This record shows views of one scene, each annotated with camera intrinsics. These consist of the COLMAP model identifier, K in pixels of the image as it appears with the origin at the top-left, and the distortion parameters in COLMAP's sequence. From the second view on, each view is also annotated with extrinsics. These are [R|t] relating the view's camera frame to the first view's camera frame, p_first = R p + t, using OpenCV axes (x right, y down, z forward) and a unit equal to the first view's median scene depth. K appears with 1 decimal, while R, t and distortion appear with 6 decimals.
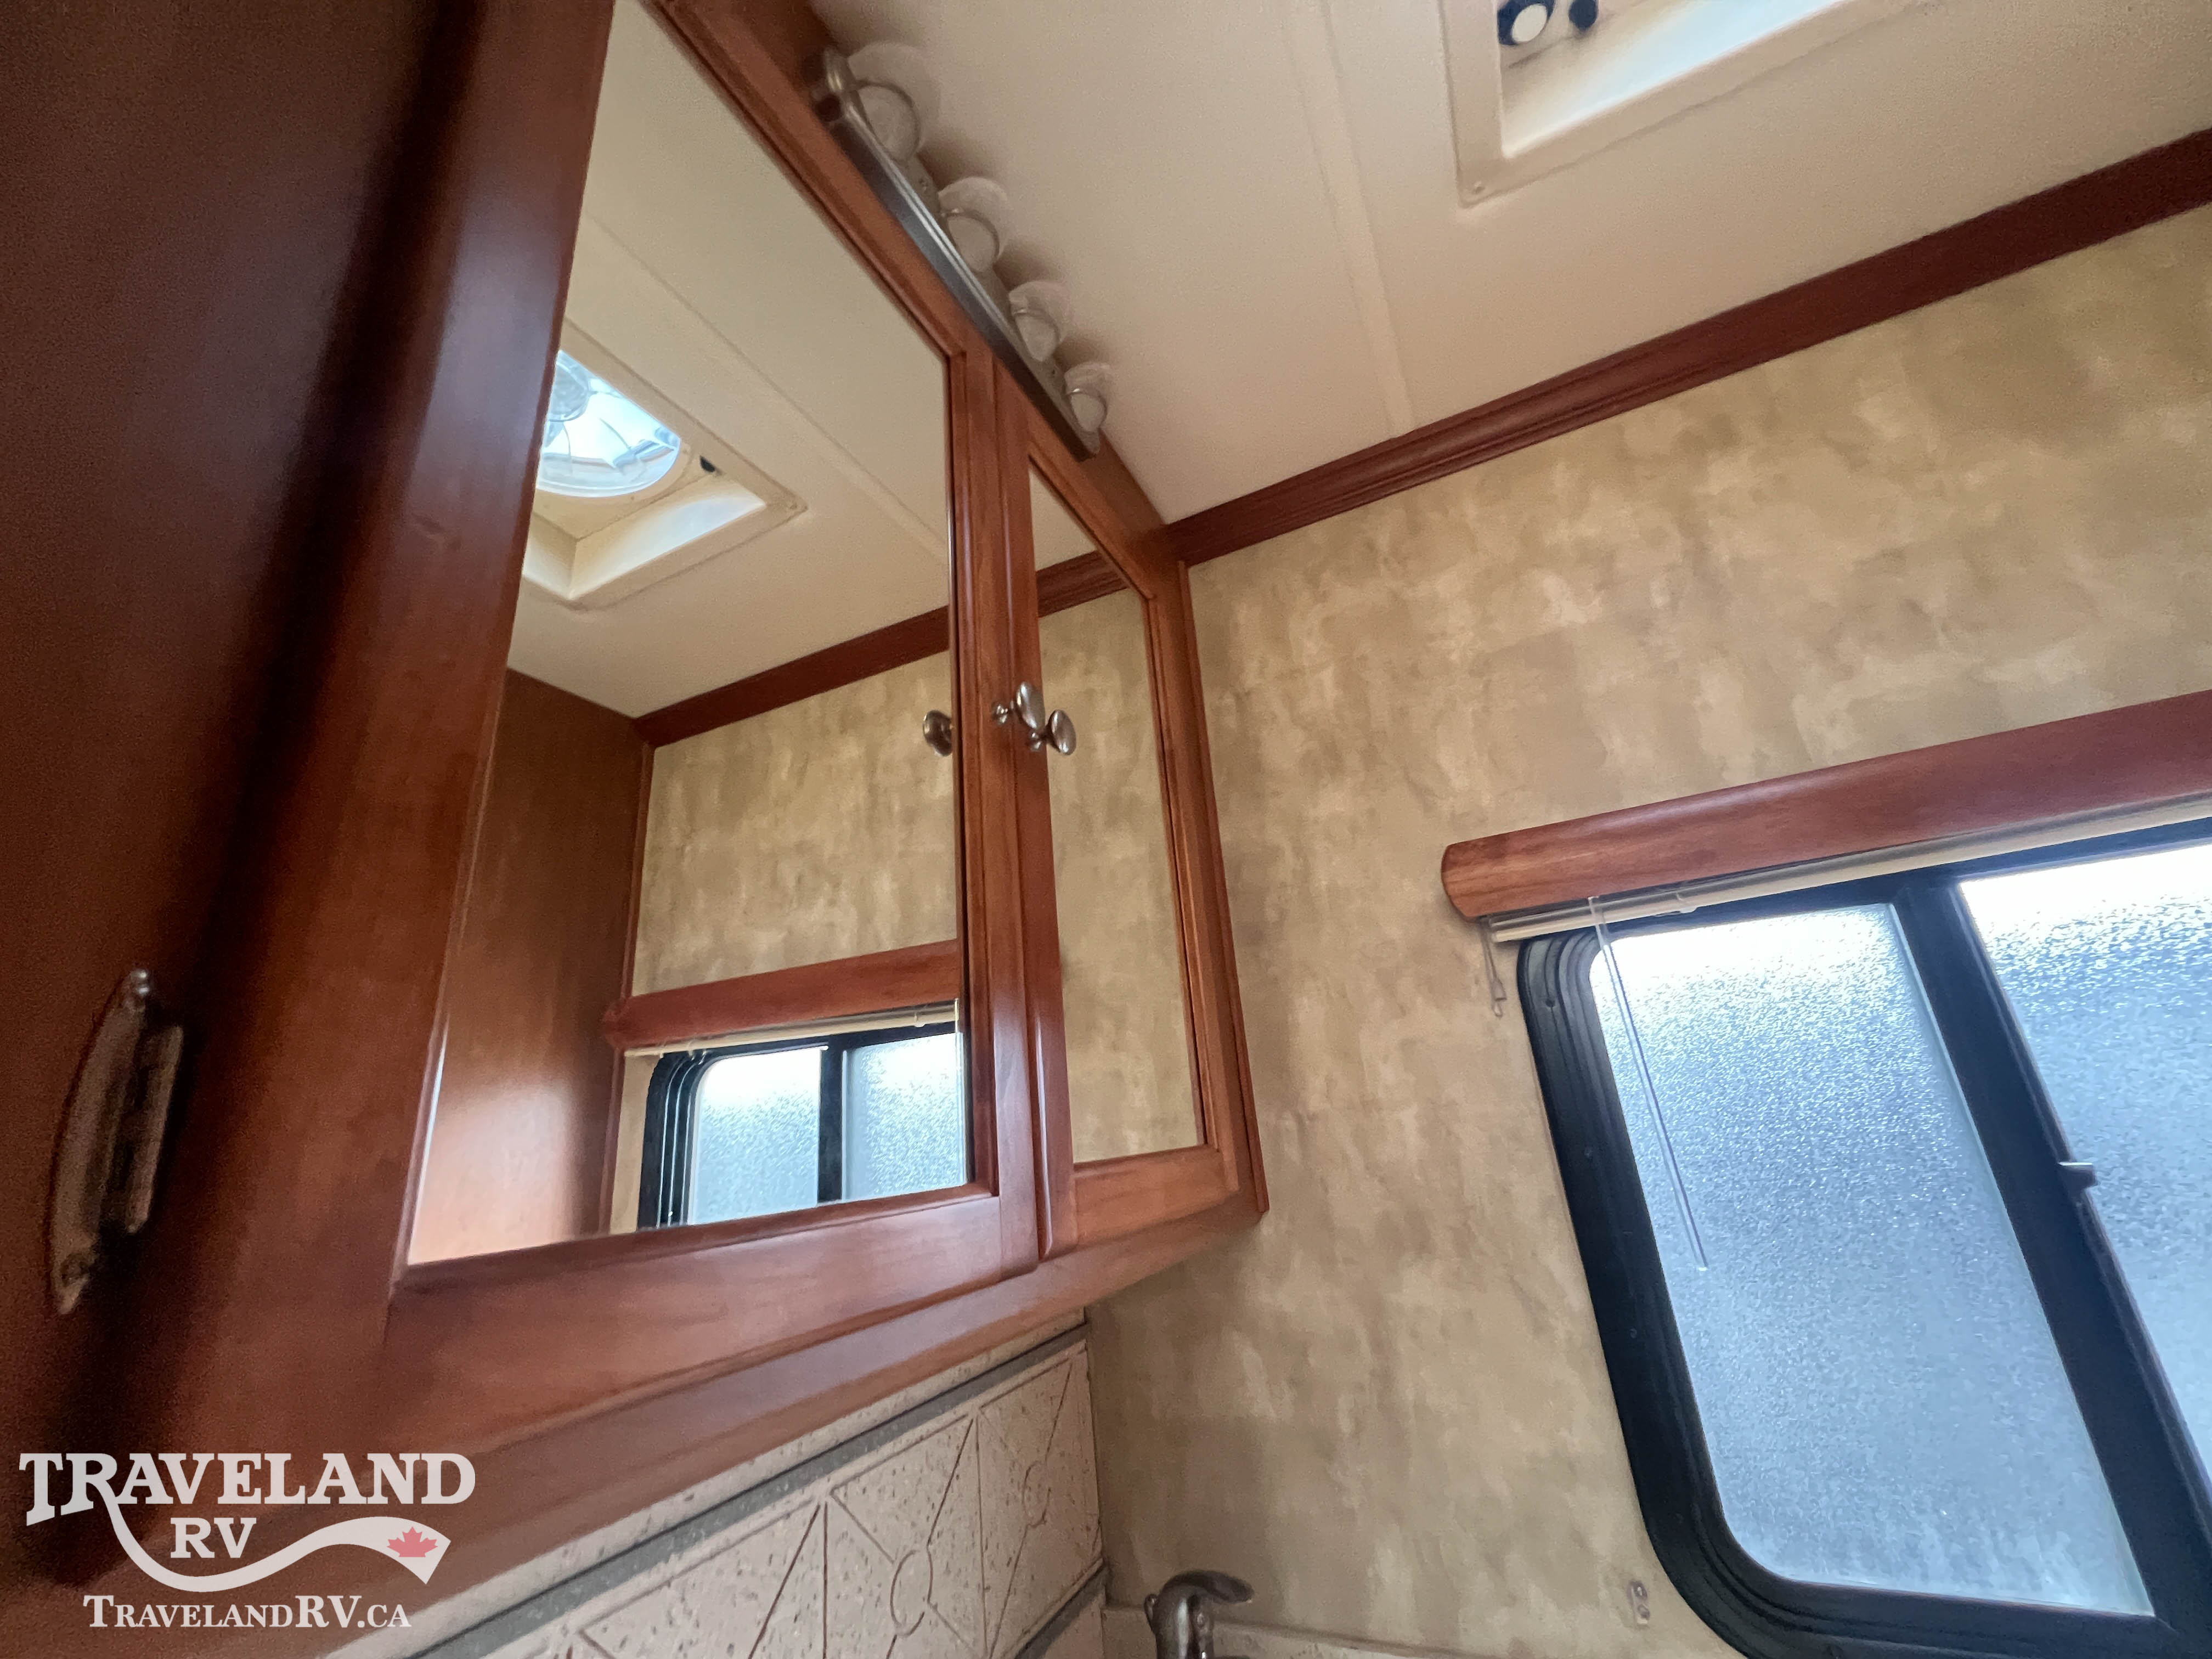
lens RADIAL K [[876.8, 0, 1100.9], [0, 876.8, 826.4], [0, 0, 1]] dist [-0.004709, 0.000378]
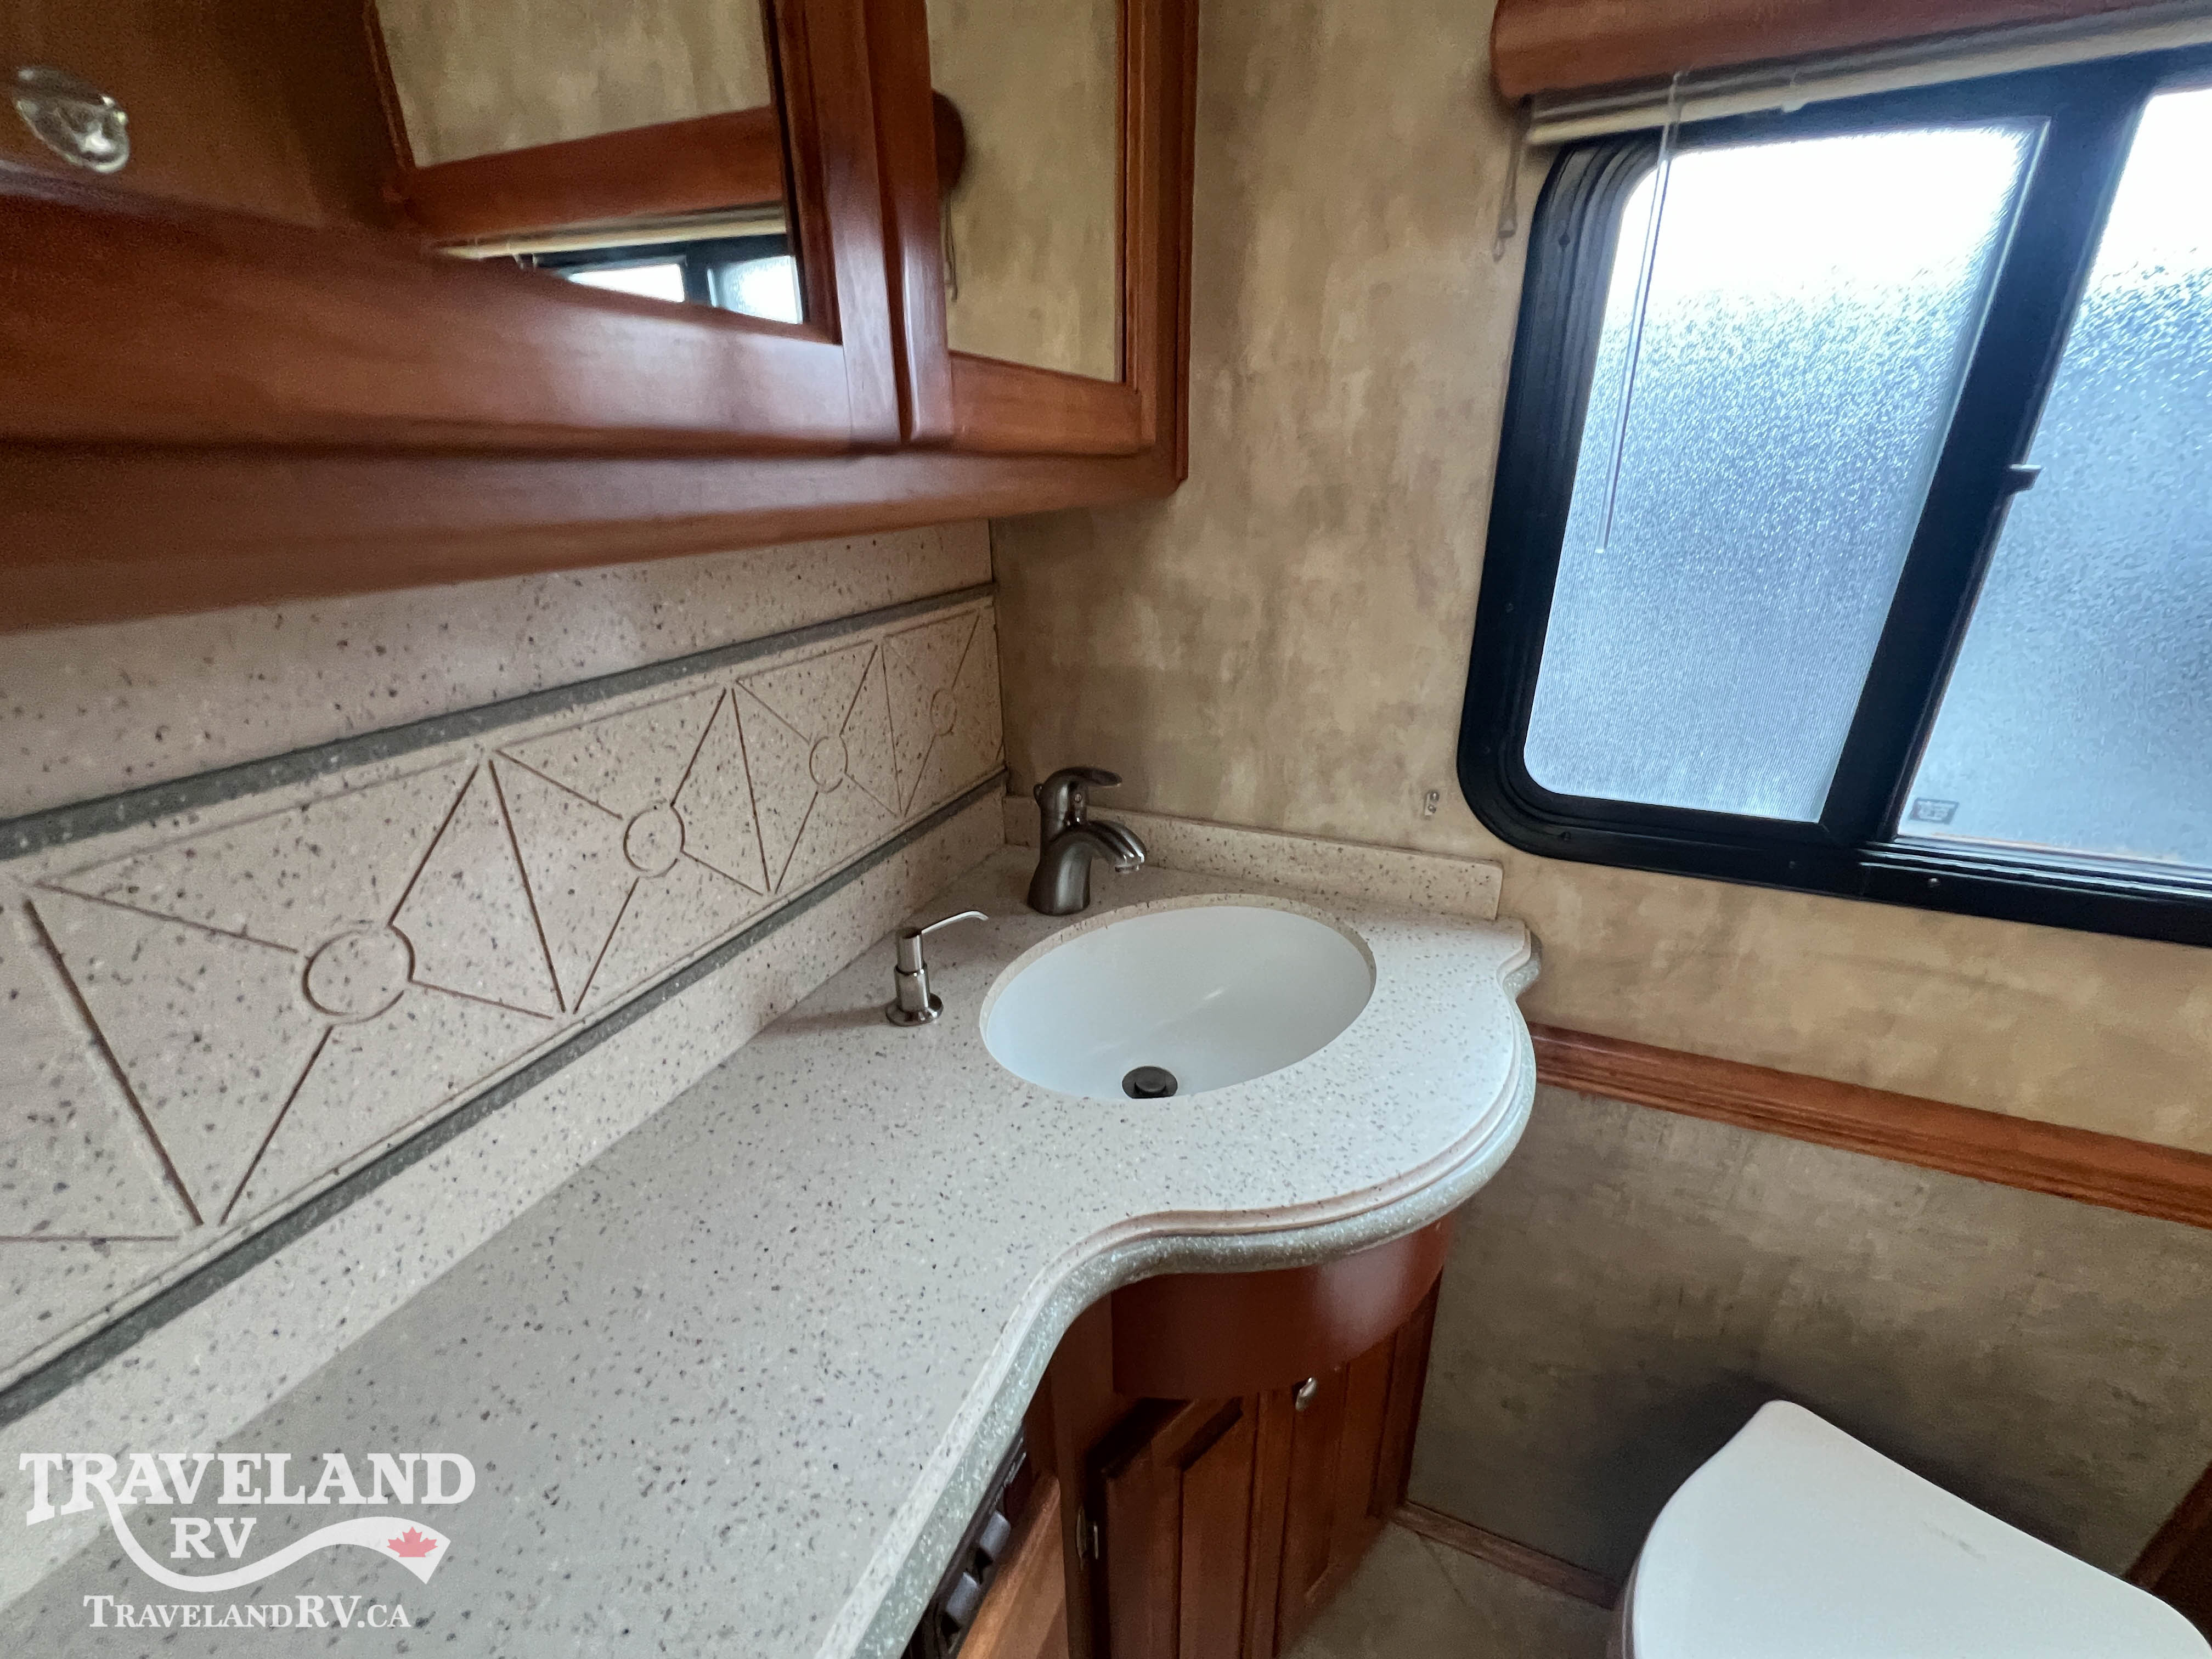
lens RADIAL K [[888.0, 0, 1106.2], [0, 888.0, 827.8], [0, 0, 1]] dist [-0.003489, 0.000385]
pose [[0.995372, 0.043815, 0.085530, 0.043464], [-0.089360, 0.749433, 0.656022, 0.109395], [-0.035355, -0.660629, 0.749880, 0.039961]]
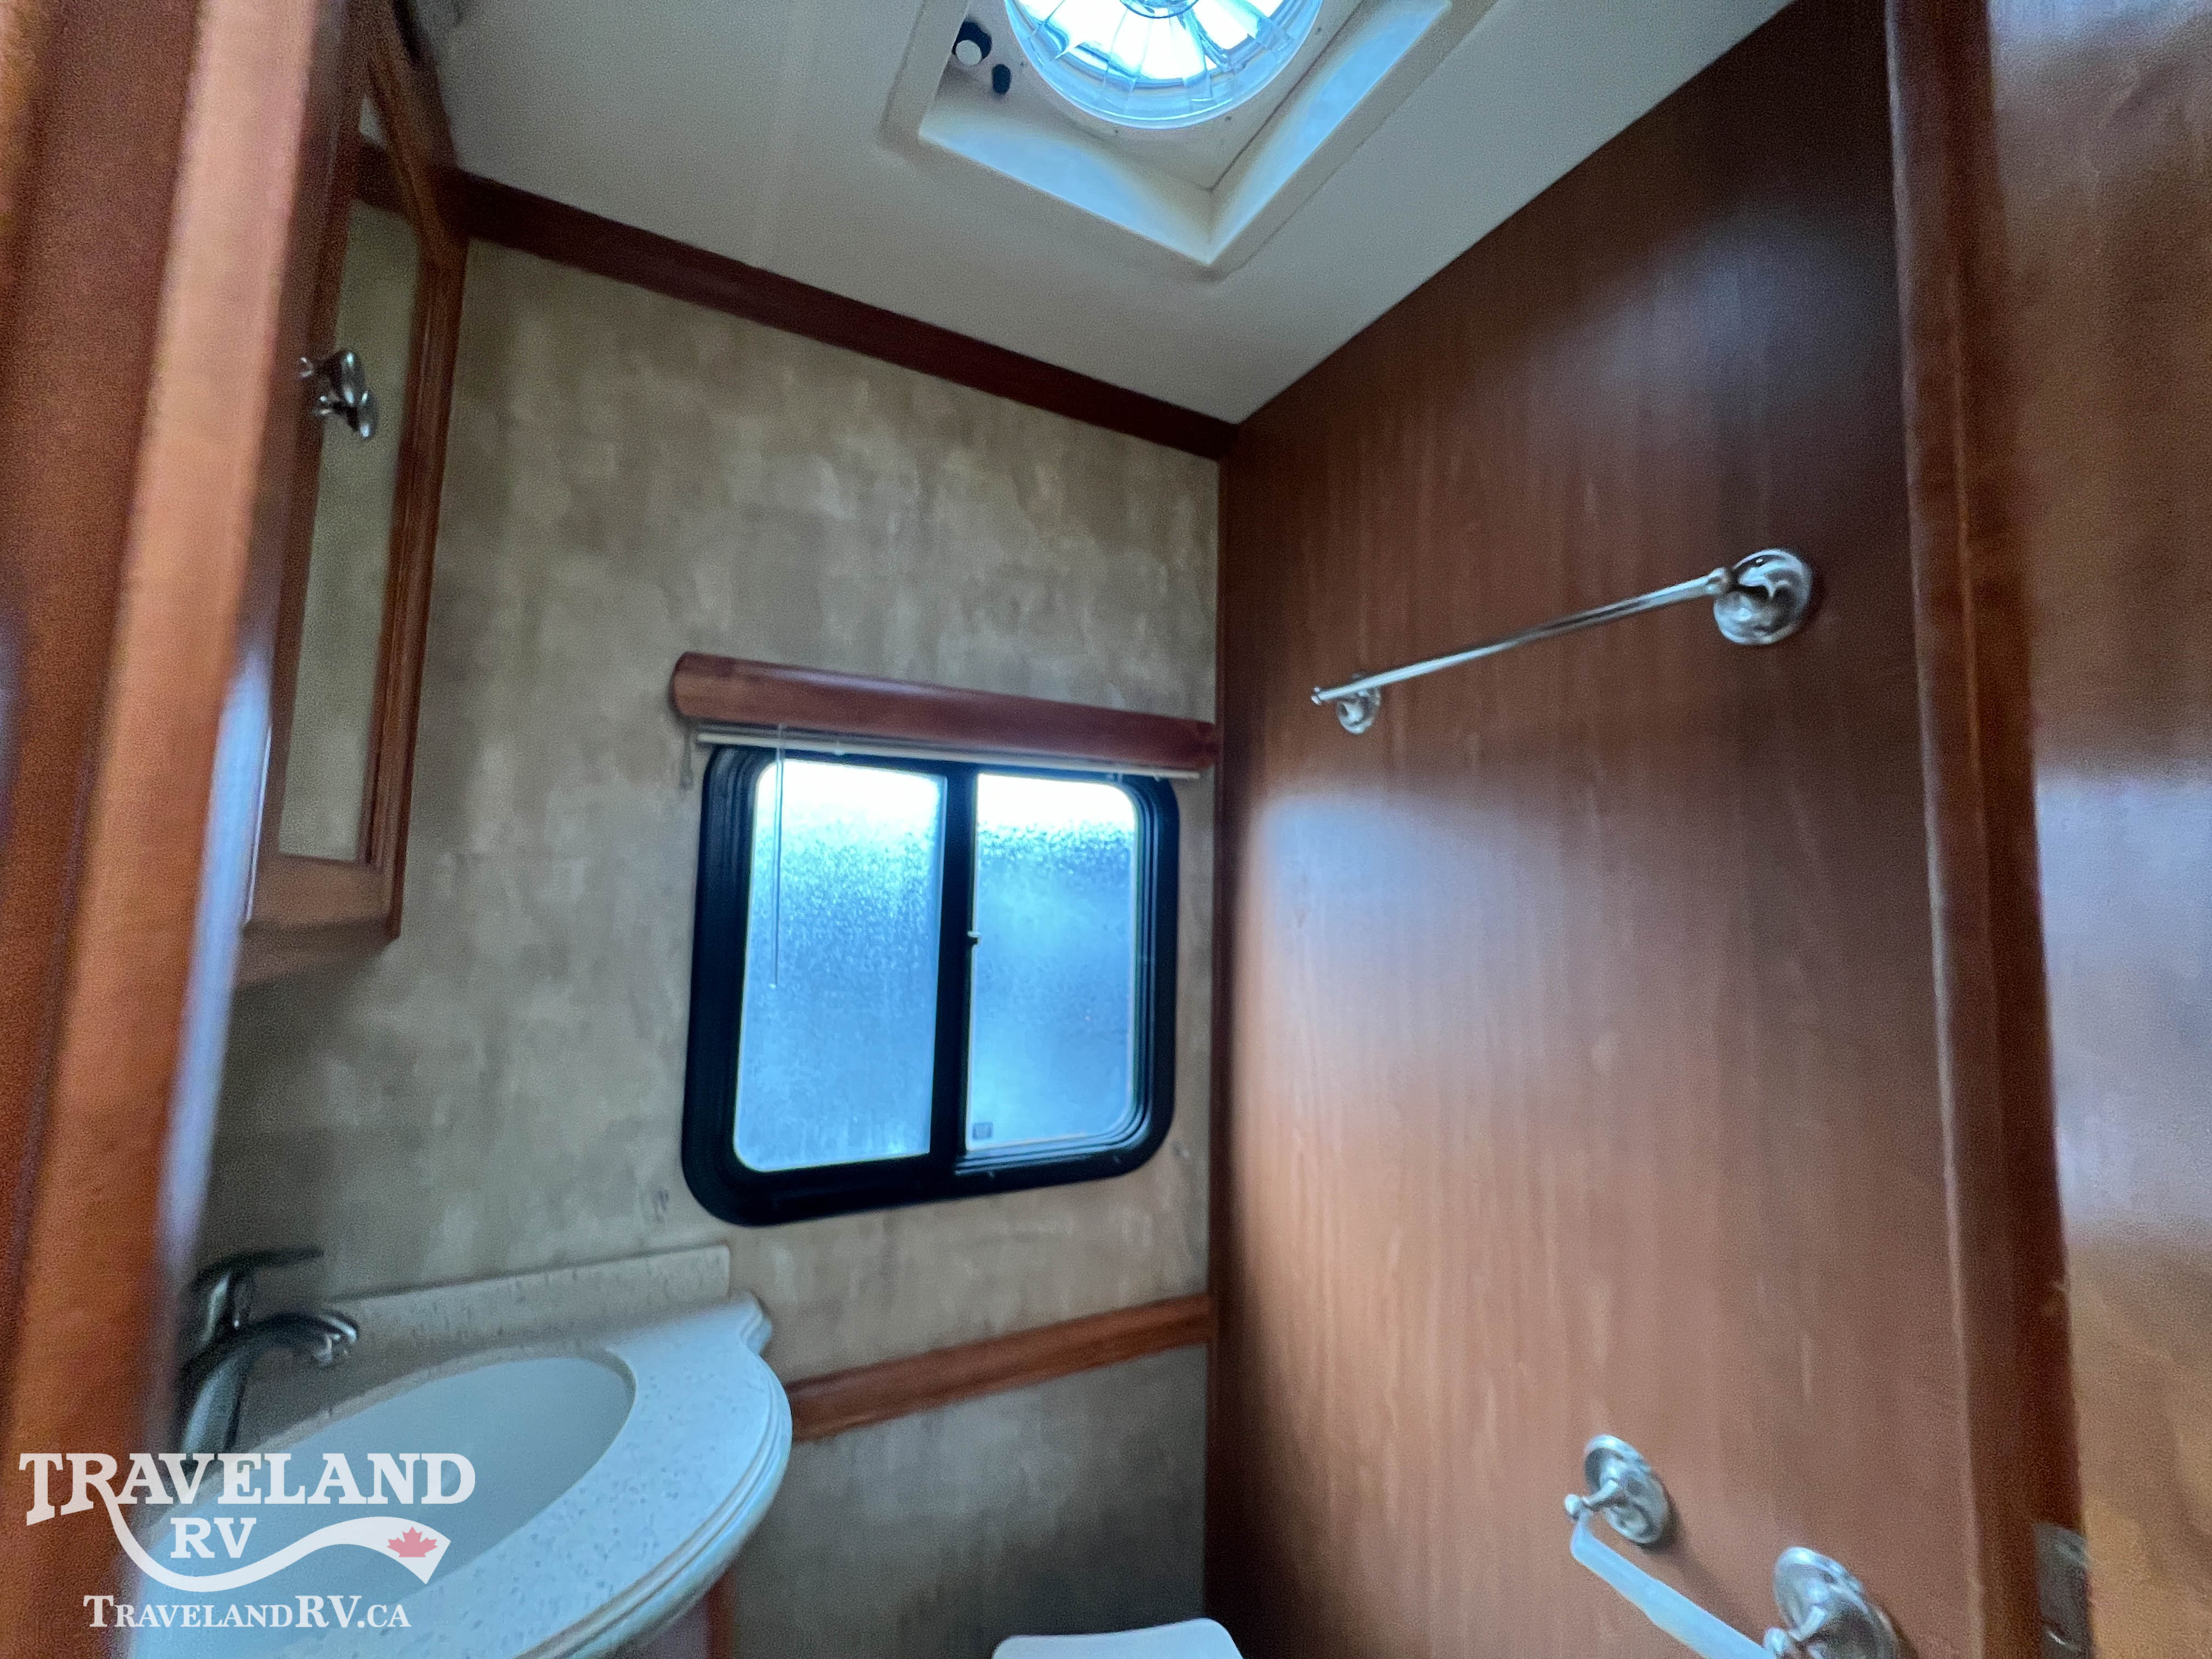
lens RADIAL K [[883.4, 0, 1082.8], [0, 883.4, 819.8], [0, 0, 1]] dist [0.000084, 0.000030]
pose [[0.593962, 0.174114, 0.785426, -0.182251], [-0.330329, 0.942985, 0.040762, 0.010291], [-0.733548, -0.283659, 0.617612, -0.183211]]
